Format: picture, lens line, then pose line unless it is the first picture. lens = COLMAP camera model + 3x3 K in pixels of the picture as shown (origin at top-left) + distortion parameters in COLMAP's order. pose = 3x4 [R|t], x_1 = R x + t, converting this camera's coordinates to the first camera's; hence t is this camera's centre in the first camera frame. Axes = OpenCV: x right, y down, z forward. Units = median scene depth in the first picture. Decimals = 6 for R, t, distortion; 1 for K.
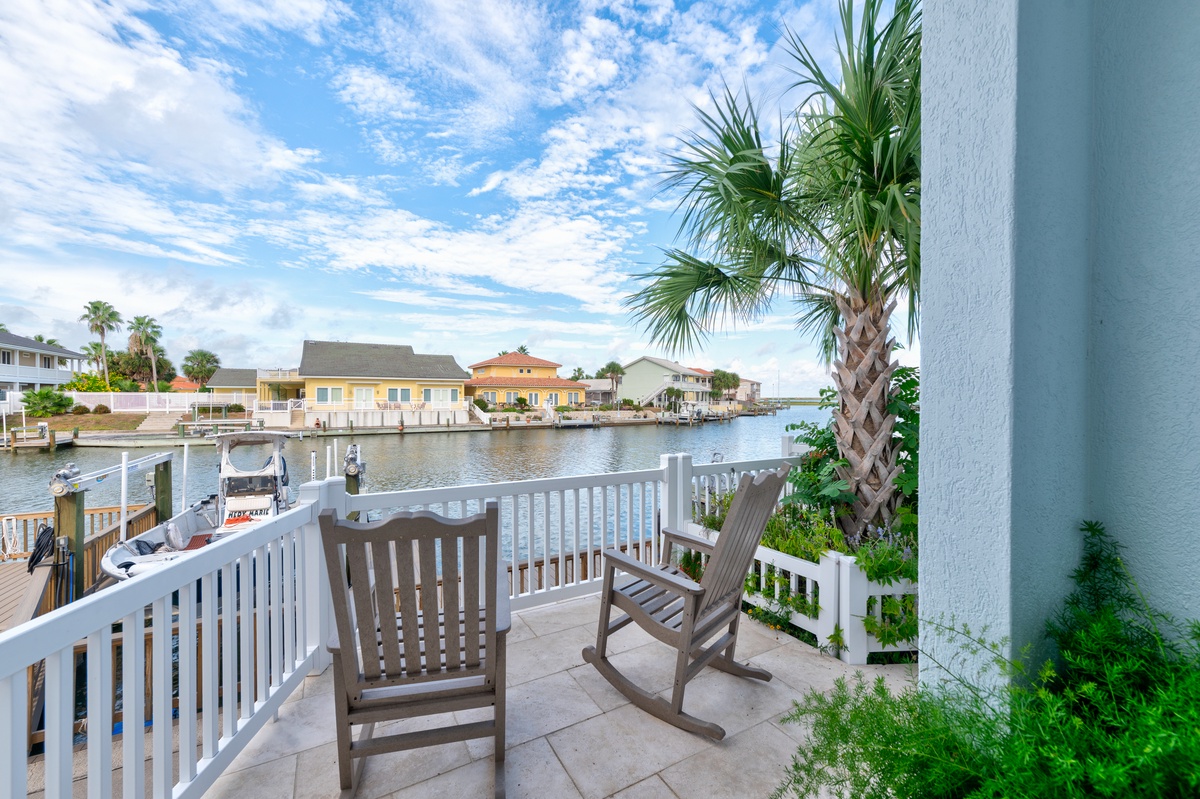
lens RADIAL K [[465.9, 0, 601.0], [0, 465.9, 404.3], [0, 0, 1]] dist [0.000305, 0.000059]
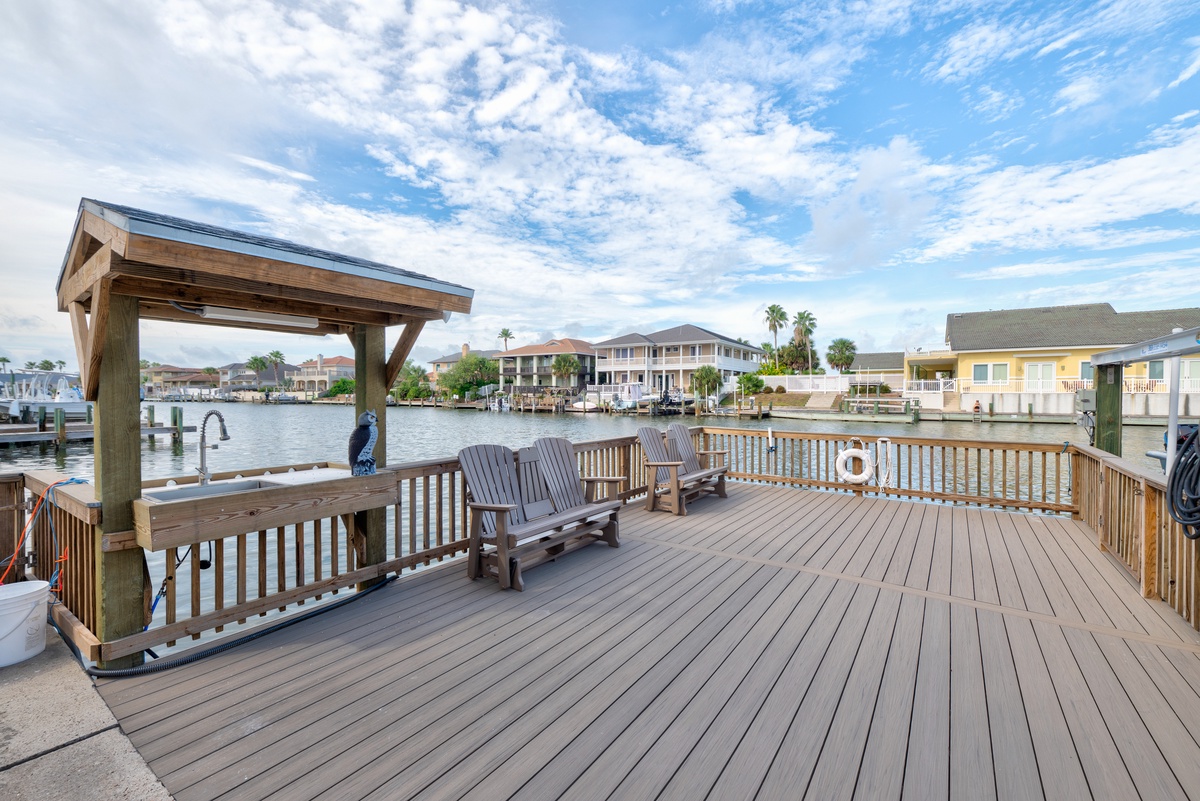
lens RADIAL K [[479.4, 0, 605.6], [0, 479.4, 403.3], [0, 0, 1]] dist [-0.003537, -0.000208]
pose [[0.445838, 0.016694, -0.894958, -0.094698], [-0.014962, 0.999825, 0.011197, 0.023109], [0.894989, 0.008399, 0.446010, 0.022960]]
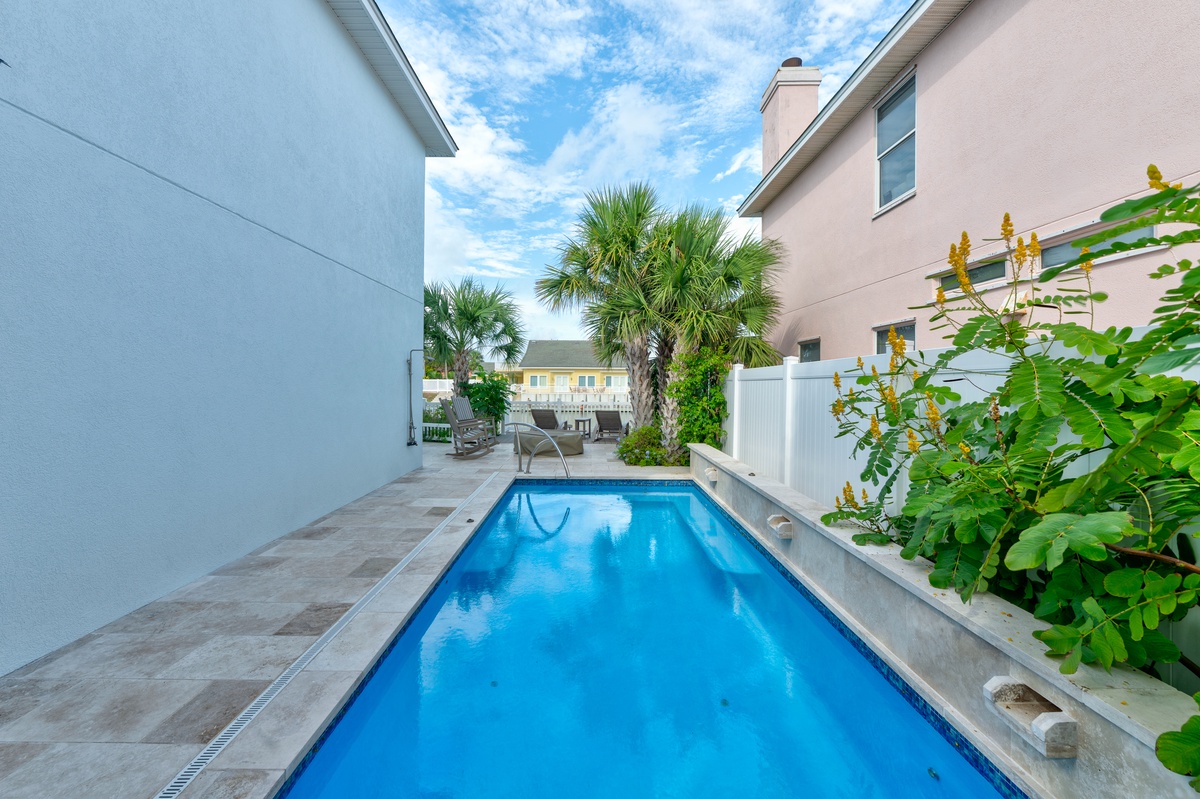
lens RADIAL K [[474.9, 0, 601.6], [0, 474.9, 392.6], [0, 0, 1]] dist [-0.000764, -0.000006]
pose [[0.877149, 0.014682, -0.479994, 0.160621], [-0.013165, 0.999892, 0.006527, 0.001316], [0.480038, 0.000594, 0.877247, -0.076199]]
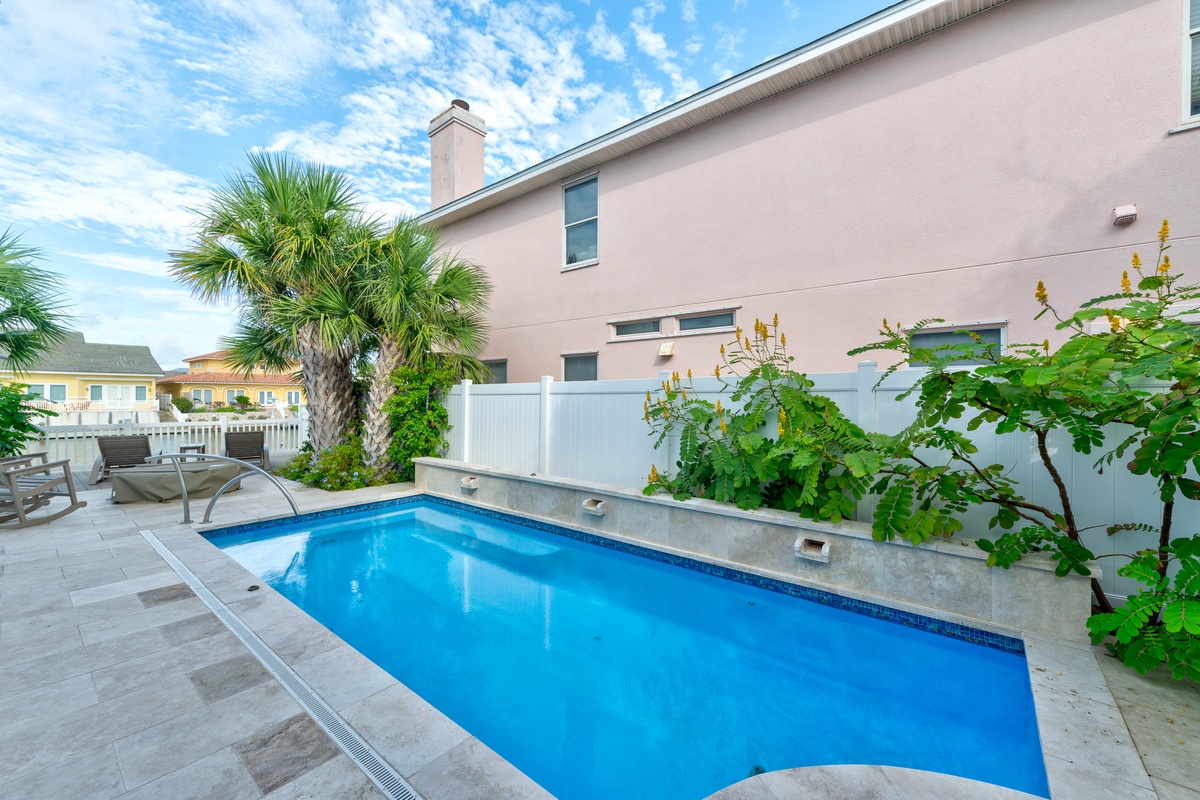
lens RADIAL K [[463.7, 0, 599.4], [0, 463.7, 409.0], [0, 0, 1]] dist [0.001730, 0.000348]
pose [[0.931130, -0.007193, 0.364616, 0.127162], [0.002880, 0.999919, 0.012371, 0.001101], [-0.364676, -0.010469, 0.931076, -0.083992]]
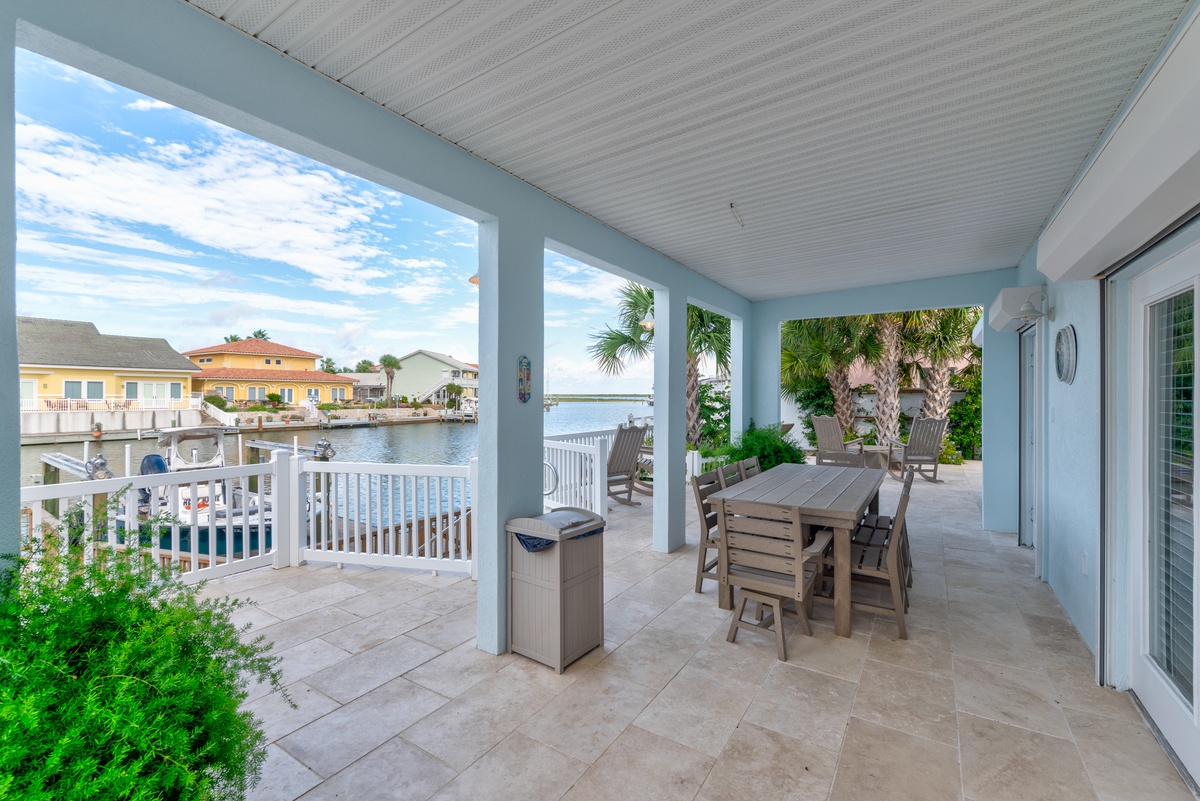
lens RADIAL K [[498.0, 0, 598.1], [0, 498.0, 398.9], [0, 0, 1]] dist [0.004020, -0.000105]
pose [[0.890012, -0.001578, 0.455935, -0.052509], [0.003675, 0.999986, -0.003712, 0.000124], [-0.455923, 0.004980, 0.890005, -0.055112]]
